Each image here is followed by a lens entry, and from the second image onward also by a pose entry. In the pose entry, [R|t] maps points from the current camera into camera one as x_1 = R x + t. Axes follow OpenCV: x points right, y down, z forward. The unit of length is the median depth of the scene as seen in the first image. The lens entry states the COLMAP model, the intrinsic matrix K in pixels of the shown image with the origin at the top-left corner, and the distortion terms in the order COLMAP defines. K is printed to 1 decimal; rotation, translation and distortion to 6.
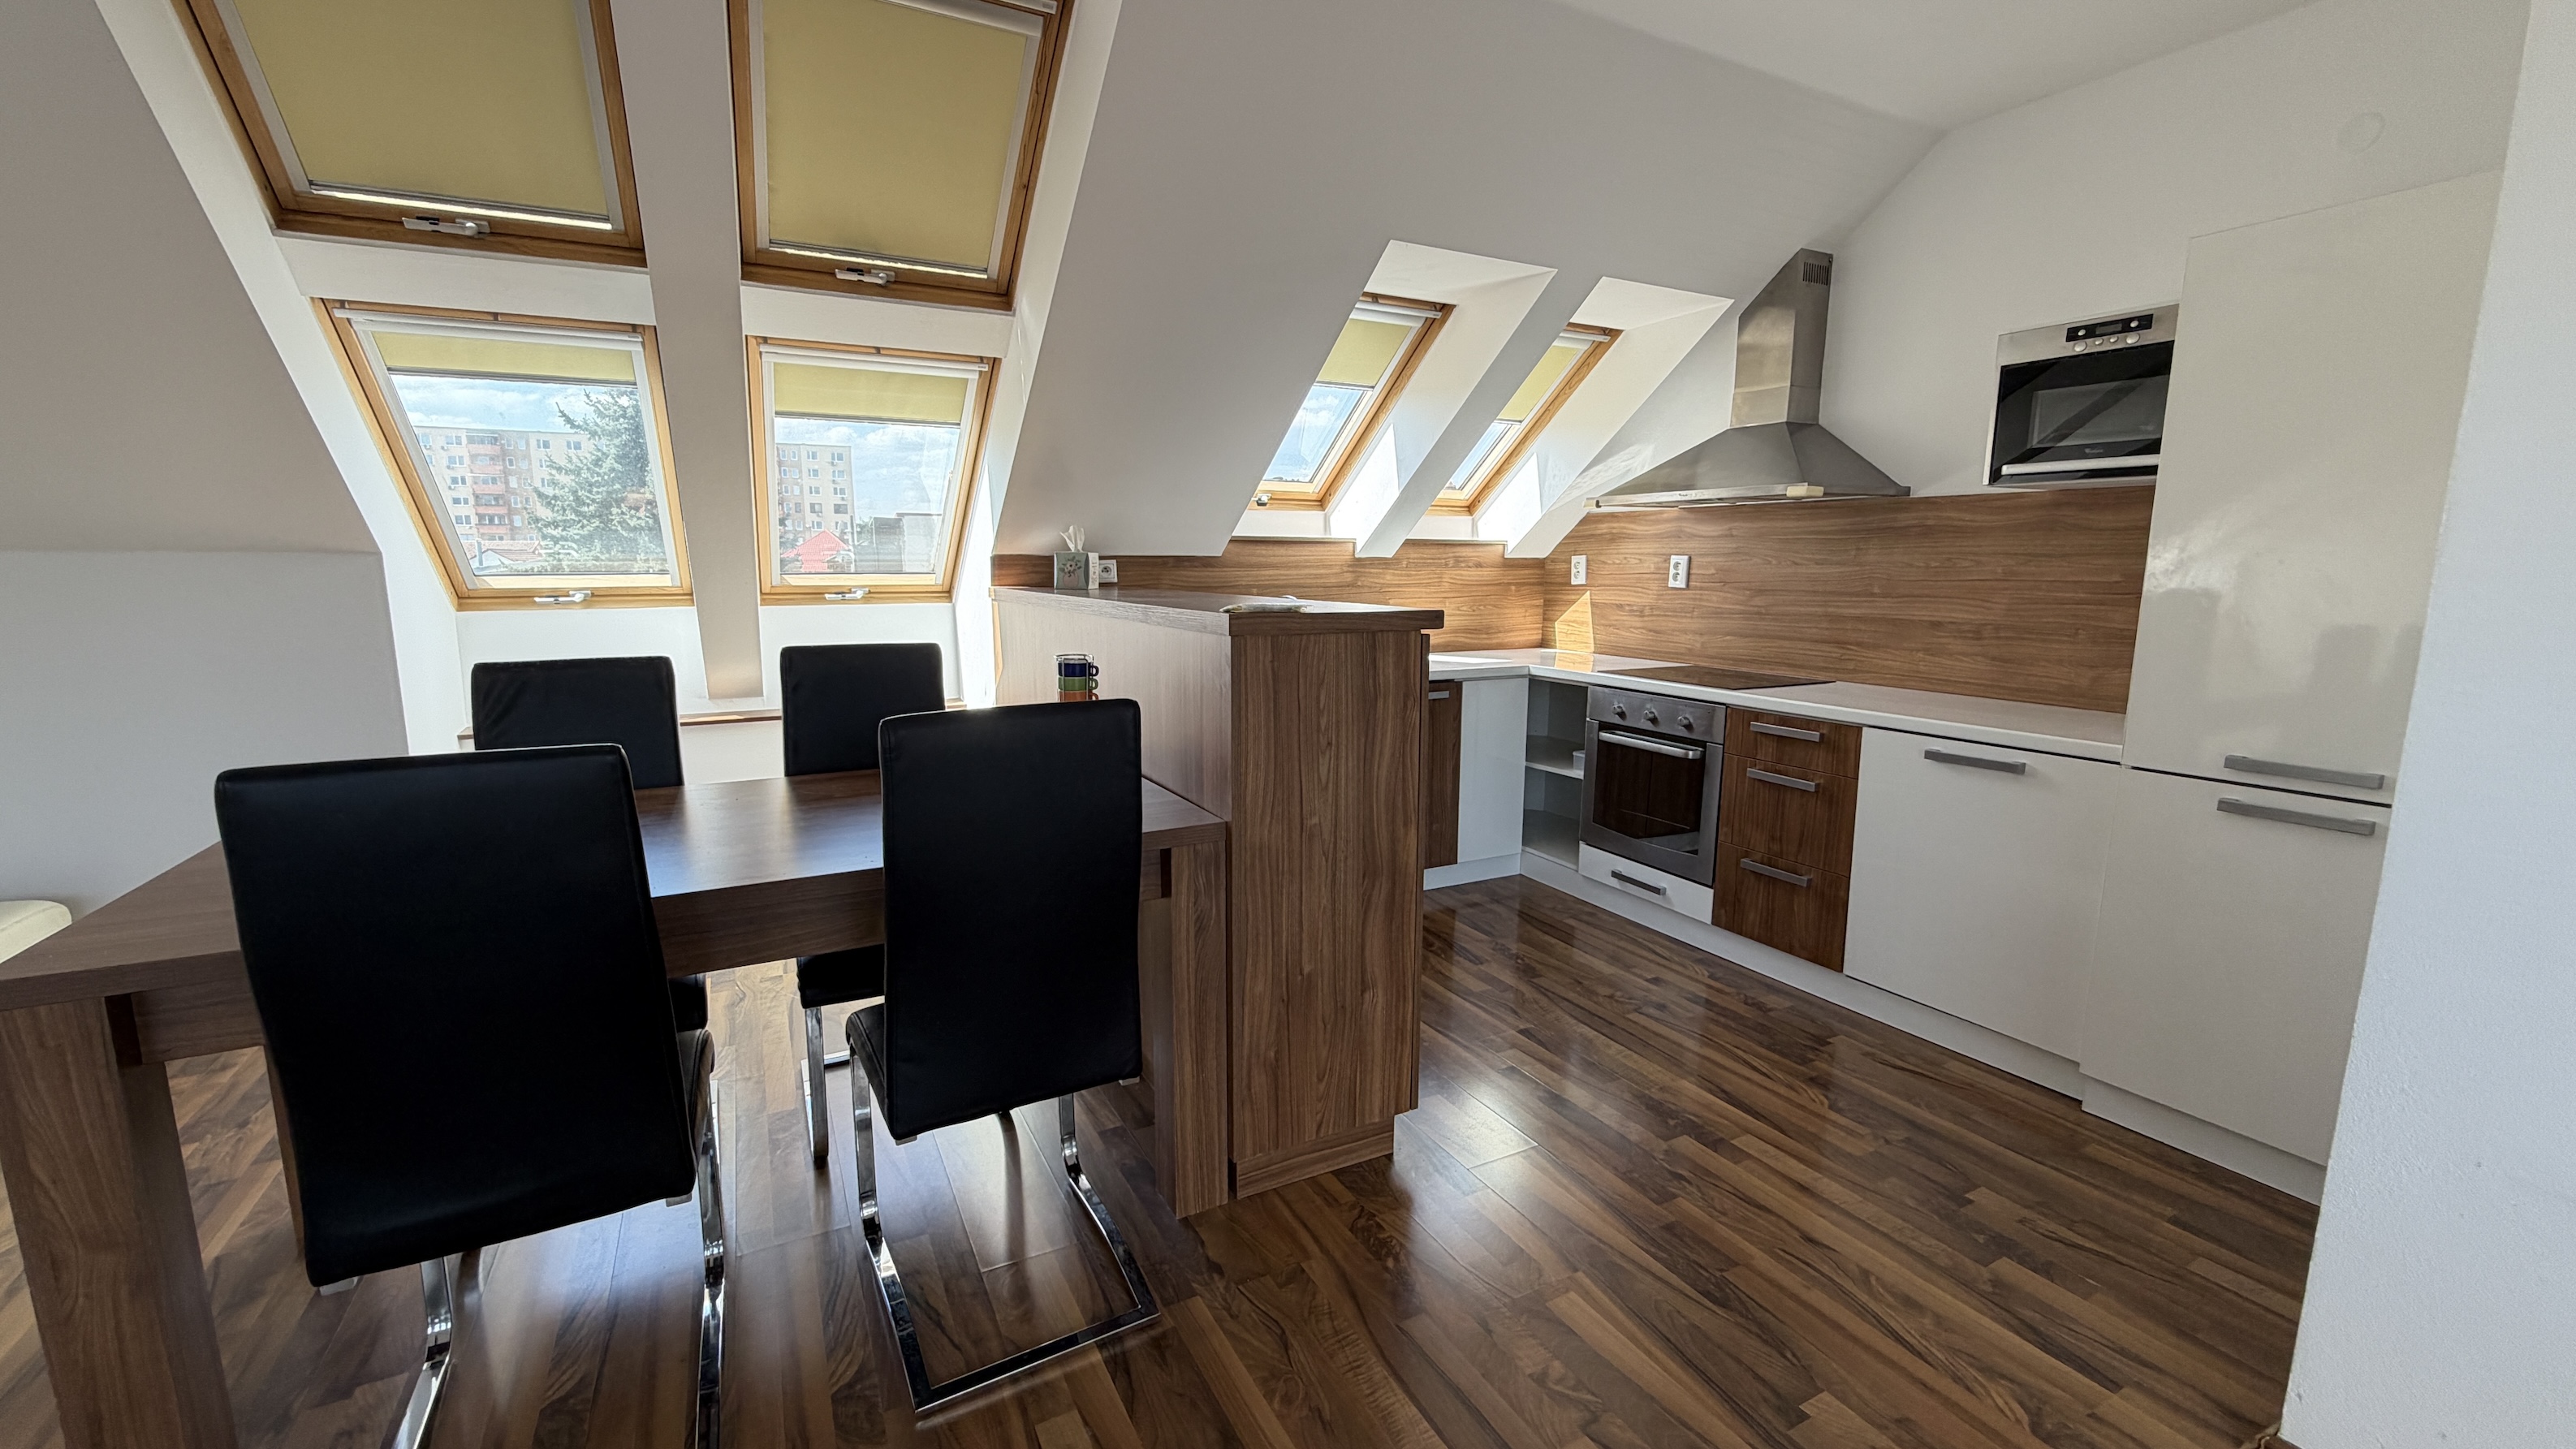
lens RADIAL K [[1027.1, 0, 1283.7], [0, 1027.1, 729.0], [0, 0, 1]] dist [-0.000211, 0.000087]
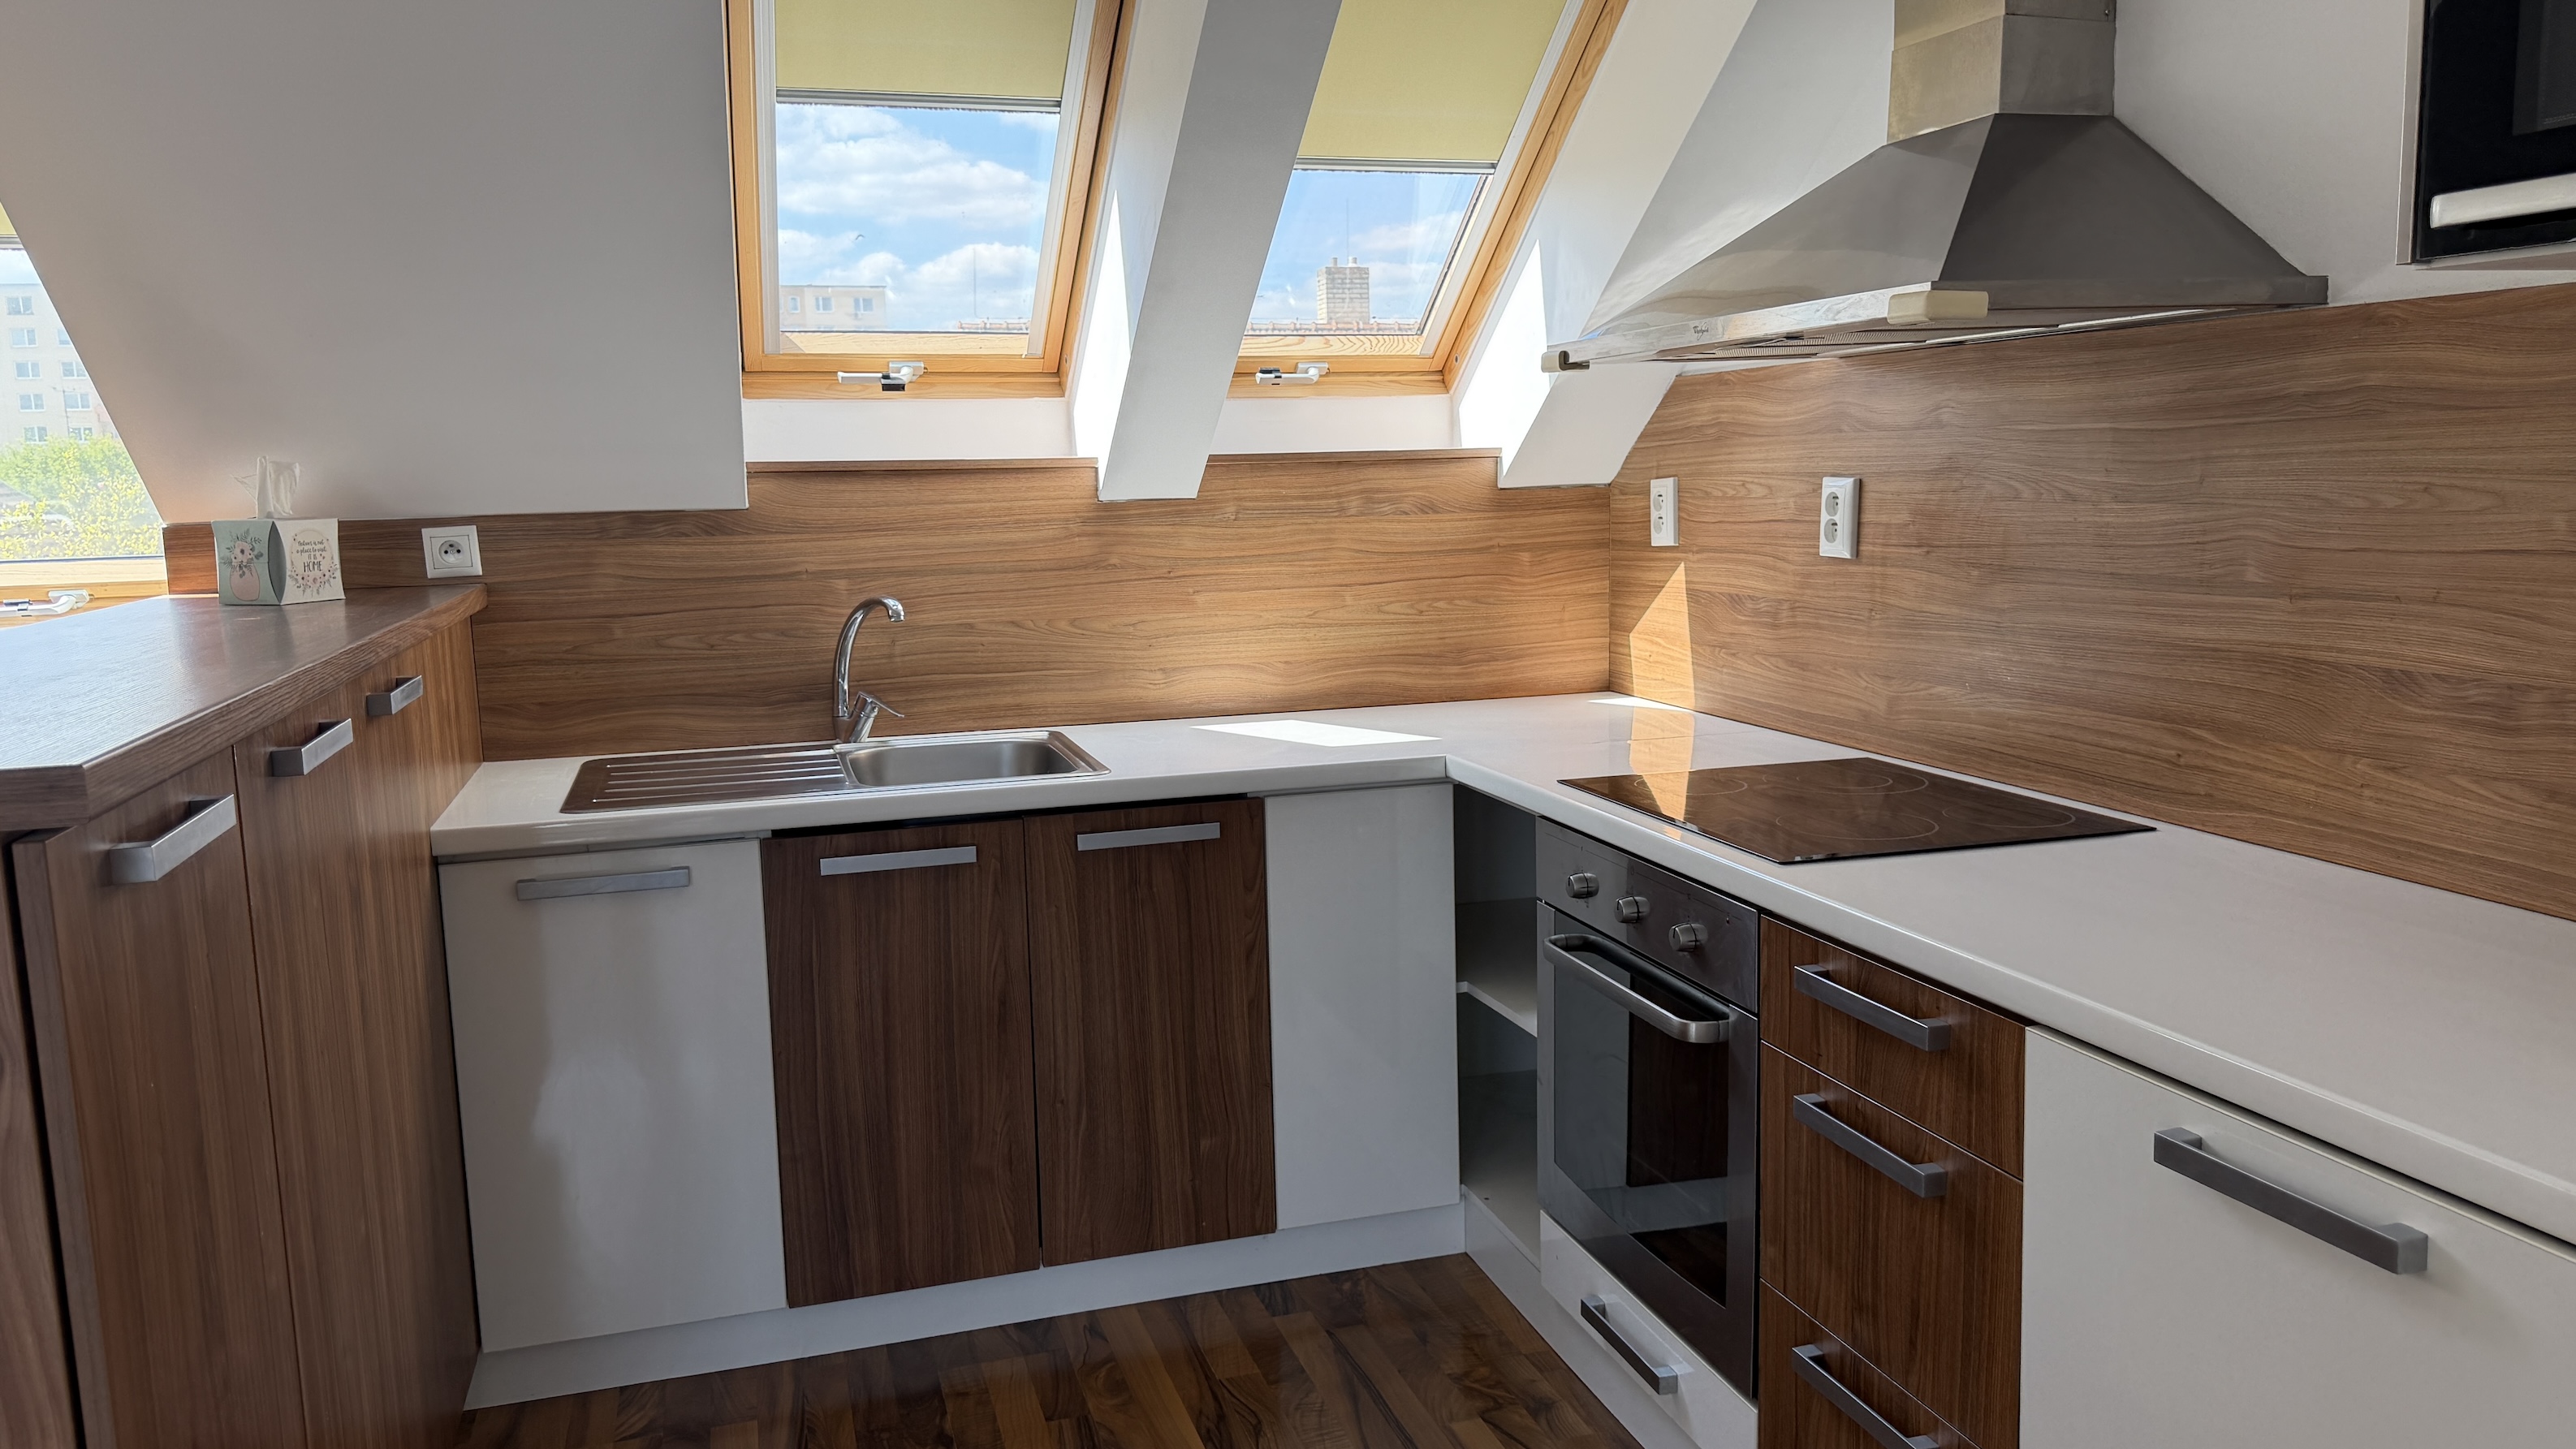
lens RADIAL K [[1804.6, 0, 1288.0], [0, 1804.6, 724.5], [0, 0, 1]] dist [0.089741, -0.143927]
pose [[0.980127, -0.001058, -0.198369, 0.314966], [-0.002786, 0.999814, -0.019098, -0.059394], [0.198352, 0.019271, 0.979941, 0.271468]]
